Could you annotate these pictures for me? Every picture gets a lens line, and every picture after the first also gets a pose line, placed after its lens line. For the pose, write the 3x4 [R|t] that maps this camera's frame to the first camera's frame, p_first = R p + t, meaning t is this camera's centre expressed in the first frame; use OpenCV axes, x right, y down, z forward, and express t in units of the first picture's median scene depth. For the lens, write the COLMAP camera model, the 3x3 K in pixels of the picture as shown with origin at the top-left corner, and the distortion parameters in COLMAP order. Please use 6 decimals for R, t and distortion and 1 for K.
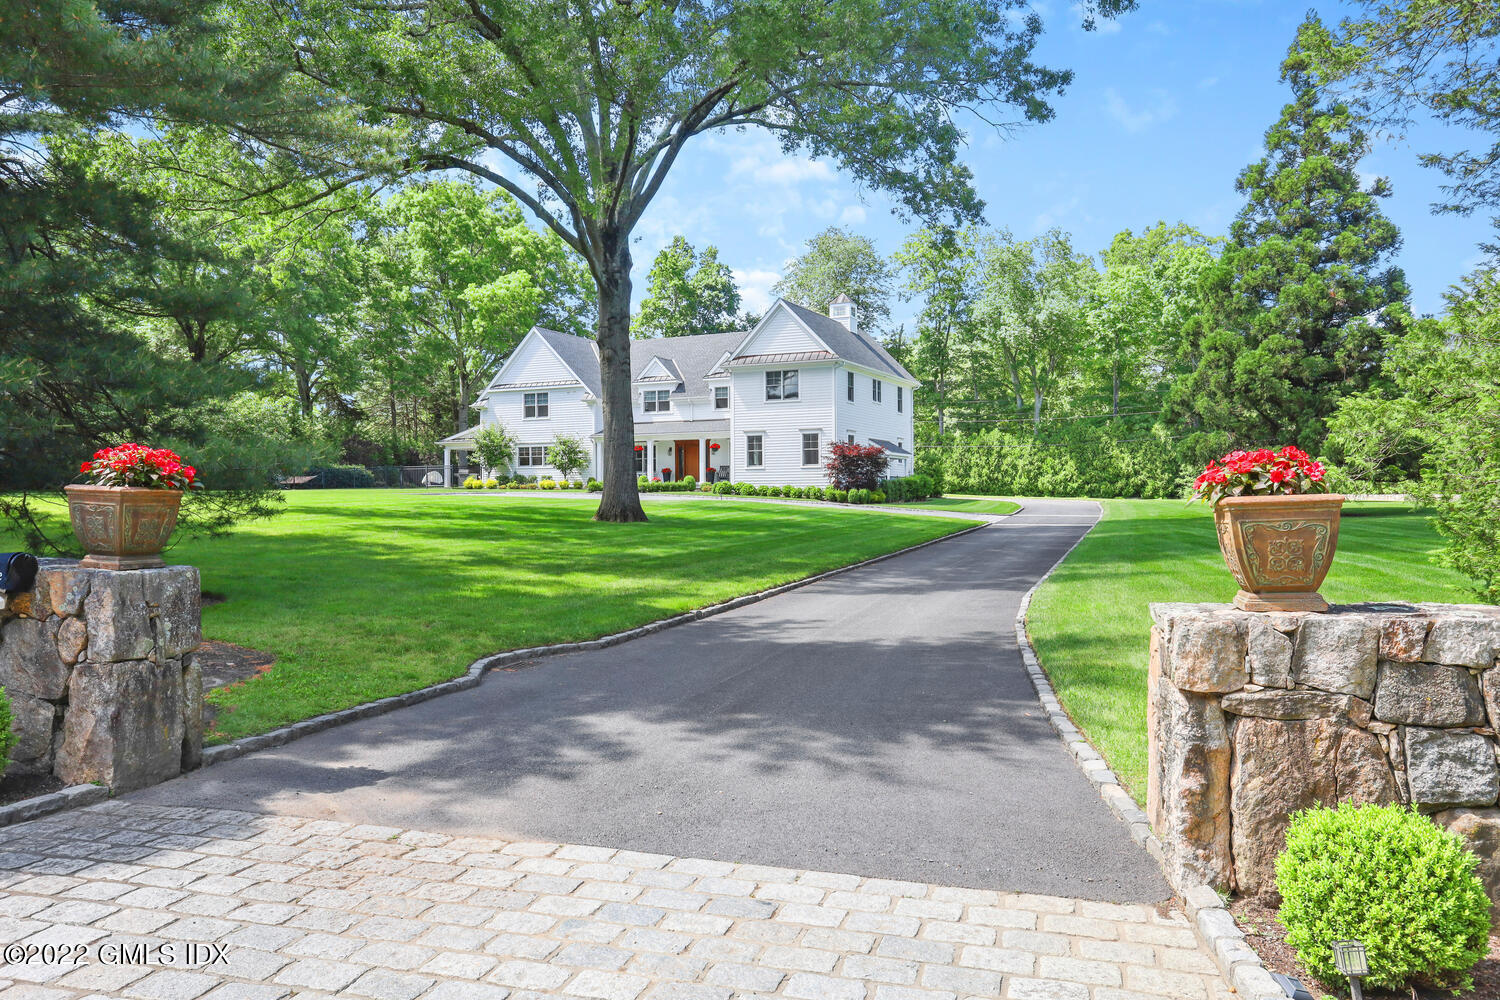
lens RADIAL K [[1138.0, 0, 750.0], [0, 1138.0, 500.0], [0, 0, 1]] dist [-0.037775, 0.005975]
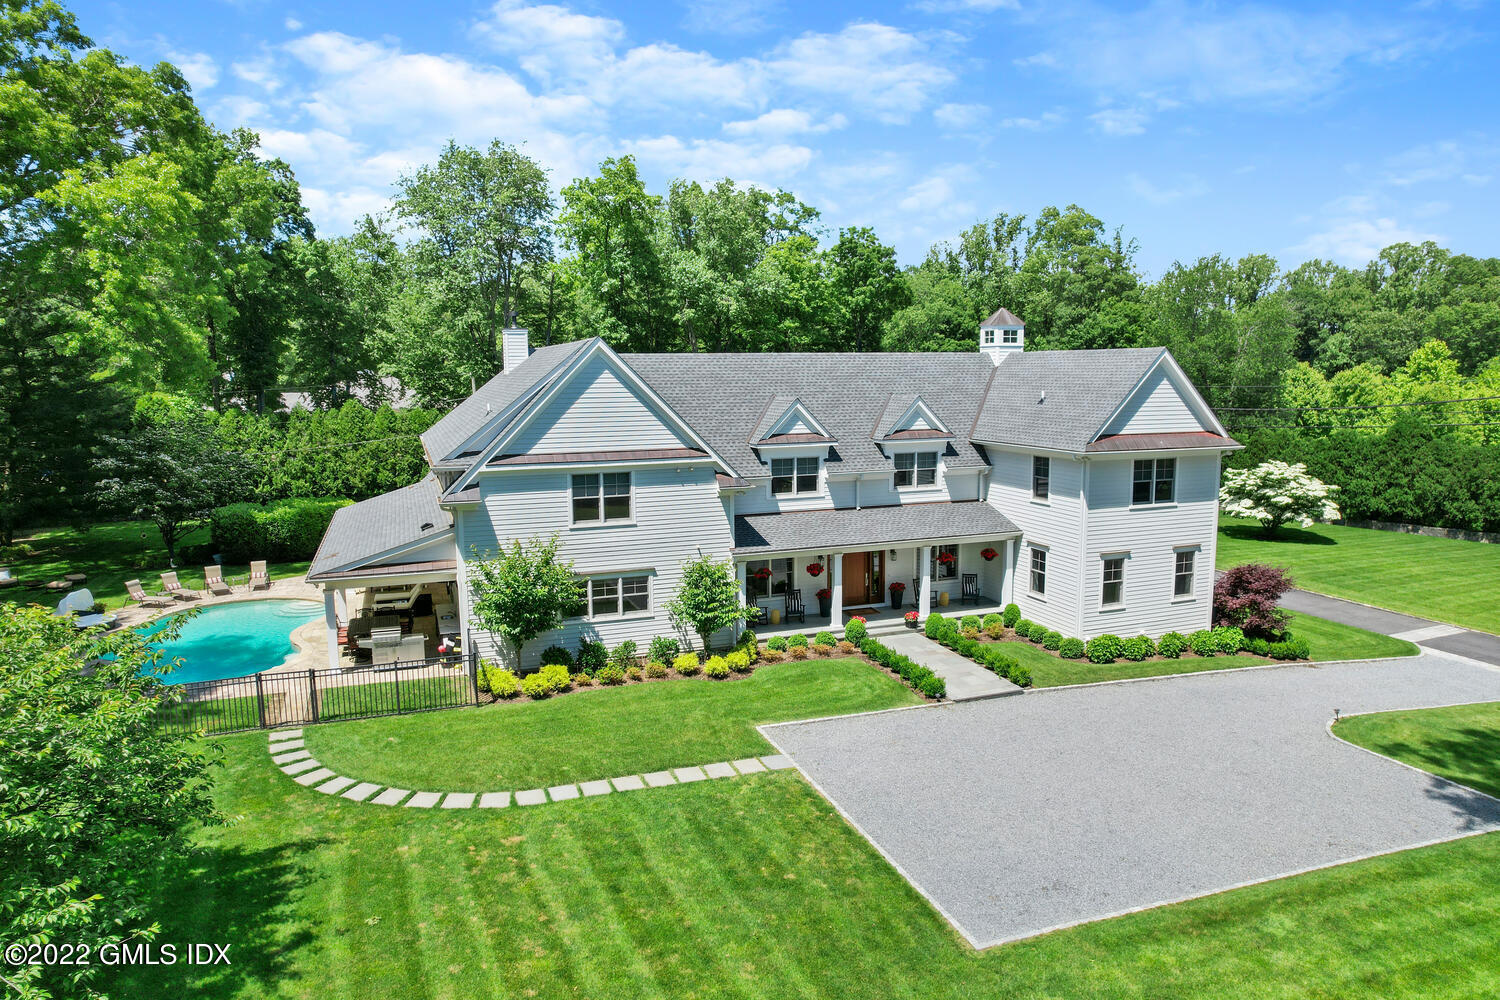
lens RADIAL K [[936.8, 0, 756.2], [0, 936.8, 519.2], [0, 0, 1]] dist [-0.061151, 0.047429]
pose [[0.700091, -0.106960, 0.705997, -0.434504], [0.003087, 0.989161, 0.146799, -0.134222], [-0.714047, -0.100593, 0.692833, 0.668752]]
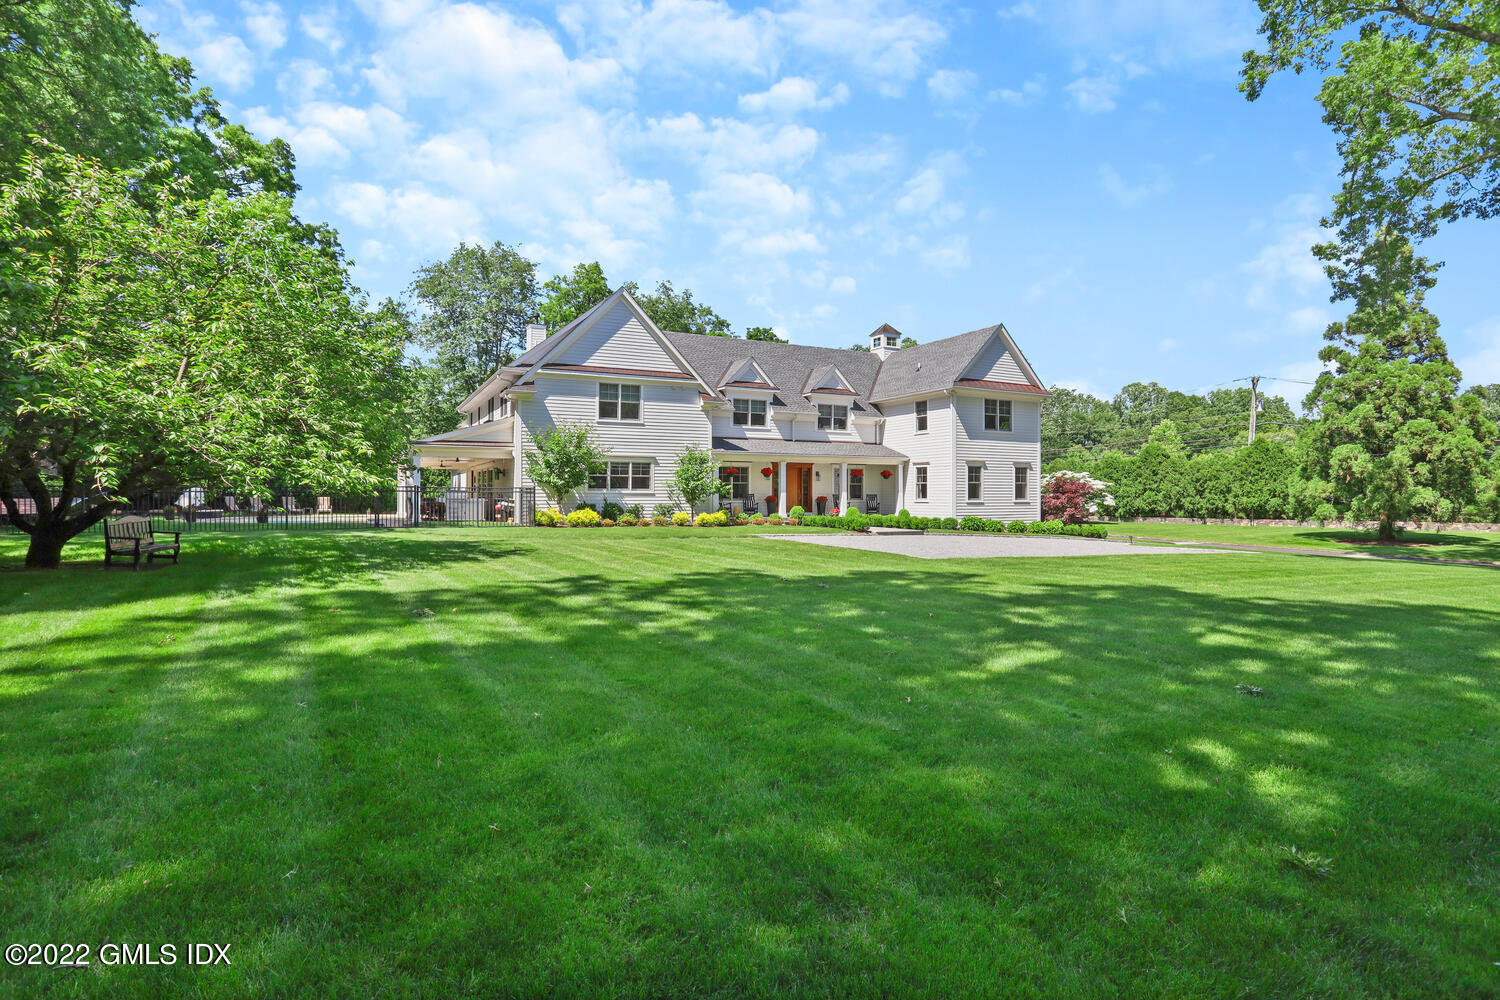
lens RADIAL K [[750.6, 0, 746.7], [0, 750.6, 494.9], [0, 0, 1]] dist [-0.069234, 0.025989]
pose [[0.614575, 0.006147, 0.788834, -0.503208], [-0.007787, 0.999968, -0.001726, -0.026343], [-0.788820, -0.005082, 0.614603, 0.661374]]
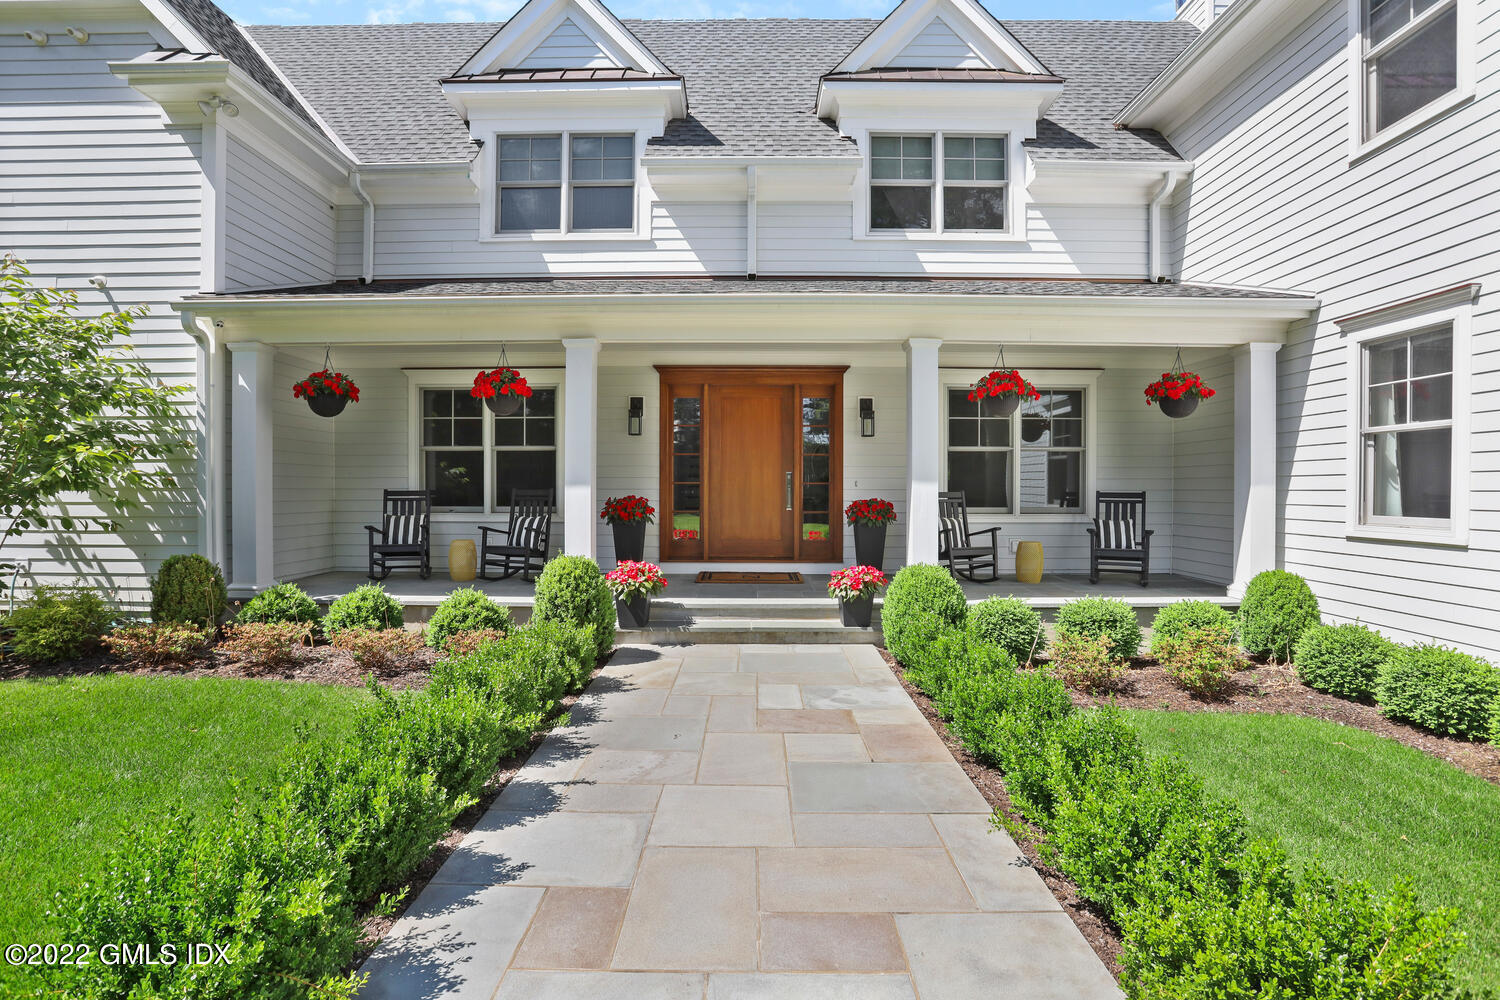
lens RADIAL K [[728.3, 0, 750.0], [0, 728.3, 500.0], [0, 0, 1]] dist [-0.061528, 0.024069]
pose [[0.903915, 0.000277, 0.427711, -0.107118], [-0.007320, 0.999863, 0.014822, -0.028685], [-0.427649, -0.016528, 0.903794, 0.850900]]
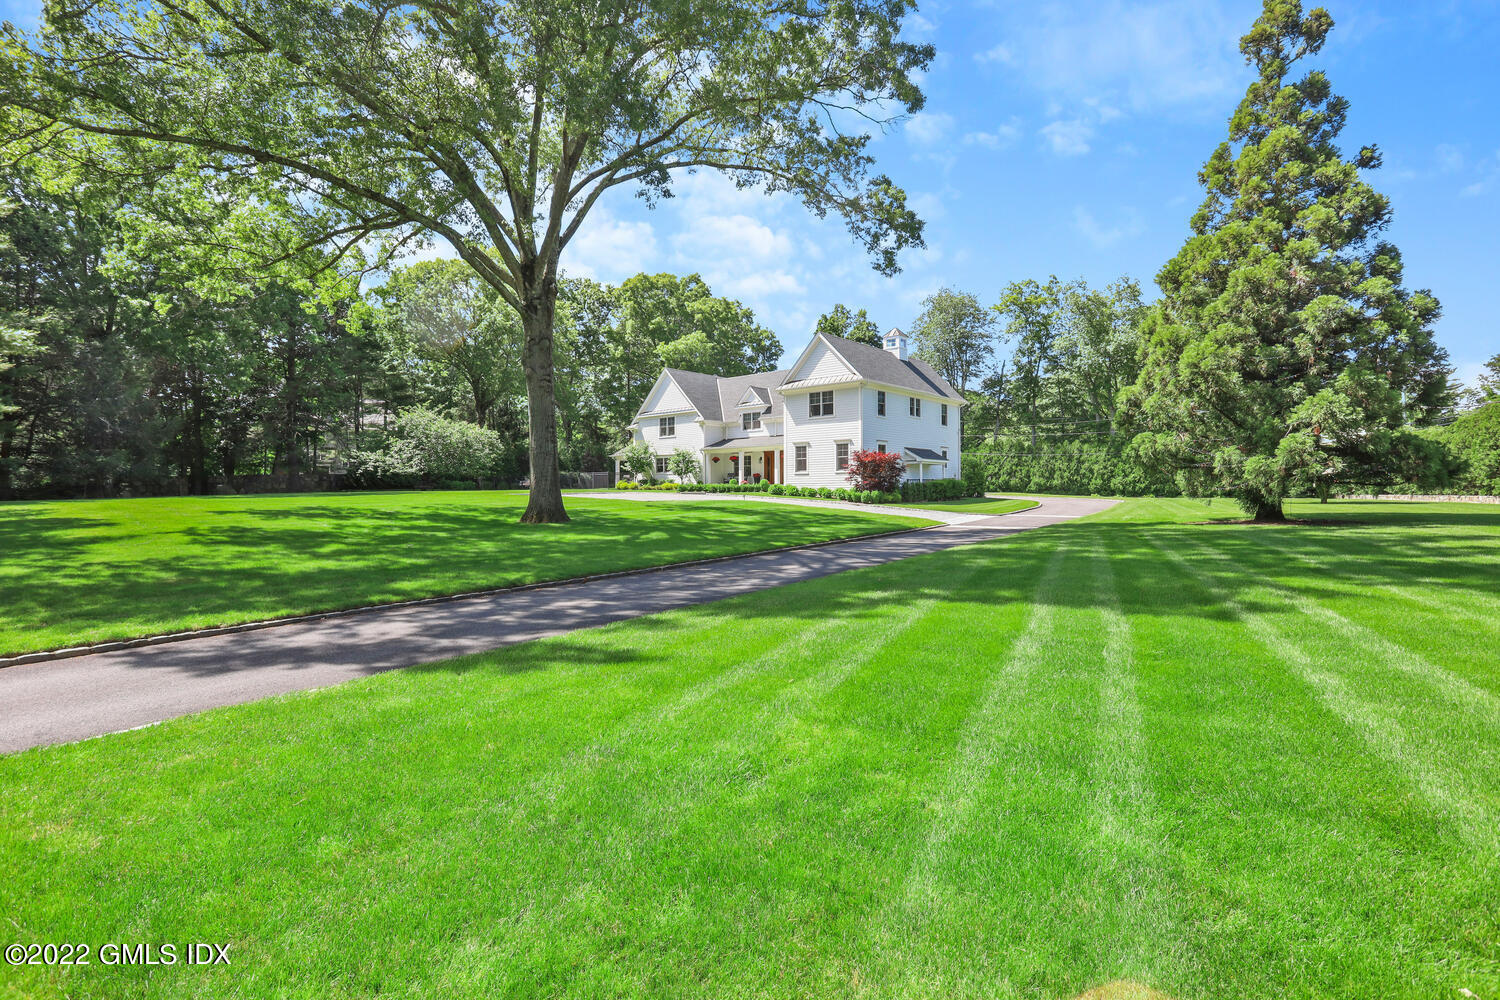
lens RADIAL K [[750.6, 0, 746.7], [0, 750.6, 494.9], [0, 0, 1]] dist [-0.069234, 0.025989]
pose [[0.960268, 0.002455, -0.279070, 0.146916], [-0.002119, 0.999997, 0.001505, -0.004949], [0.279073, -0.000854, 0.960270, 0.184554]]
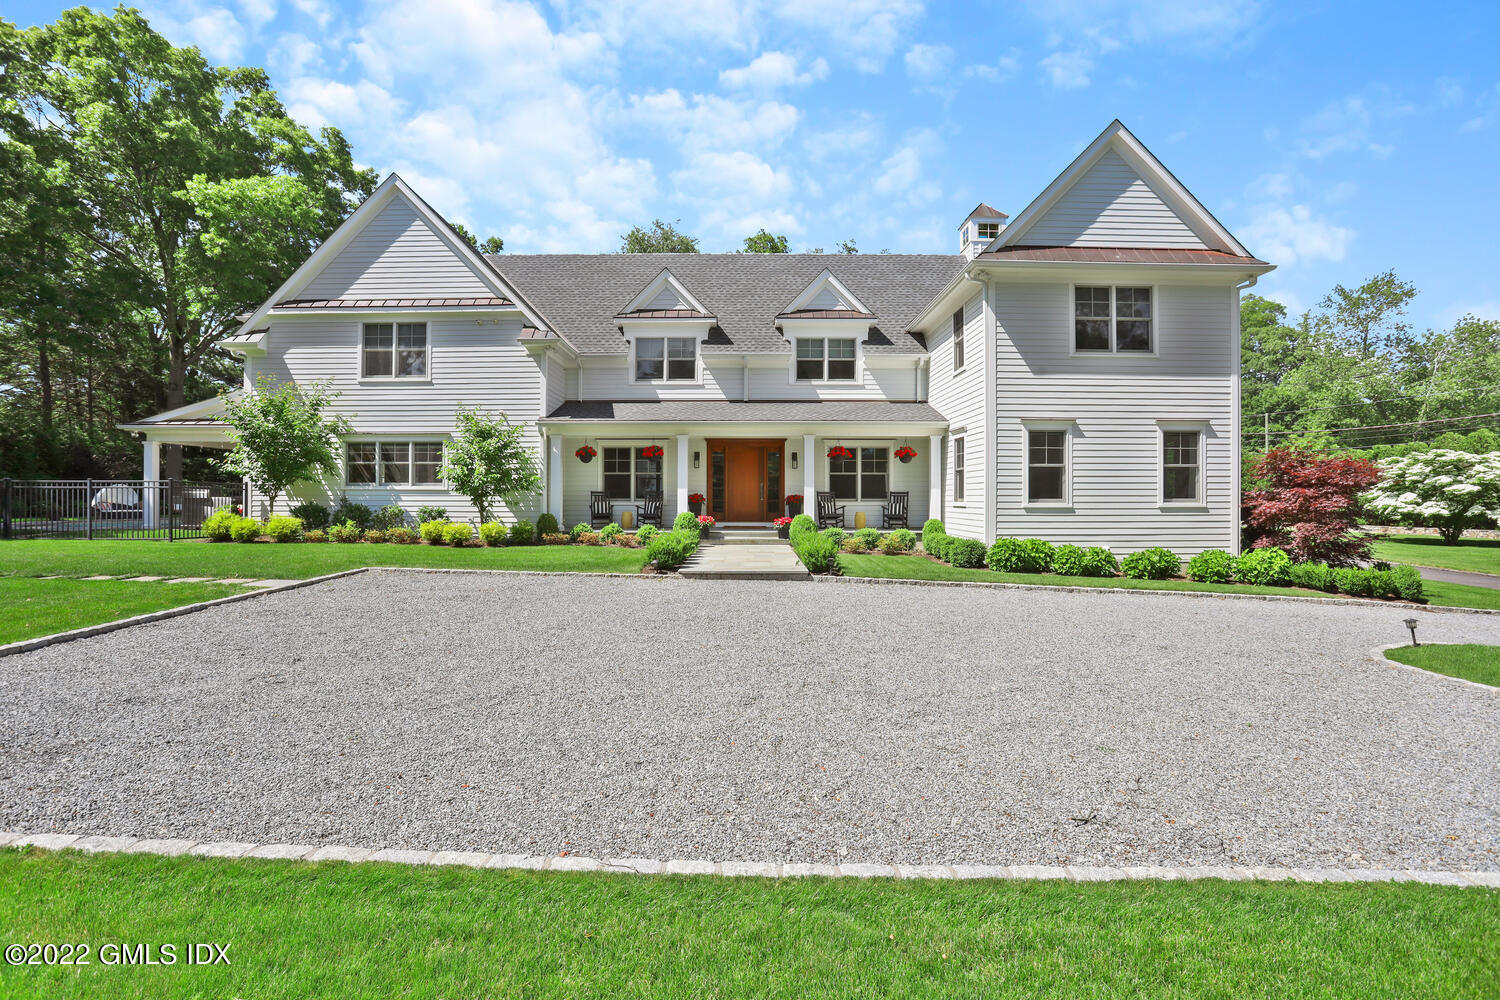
lens RADIAL K [[728.3, 0, 750.0], [0, 728.3, 500.0], [0, 0, 1]] dist [-0.061528, 0.024069]
pose [[0.899813, 0.003927, 0.436258, -0.186118], [-0.007187, 0.999957, 0.005821, -0.026515], [-0.436217, -0.008373, 0.899803, 0.685931]]
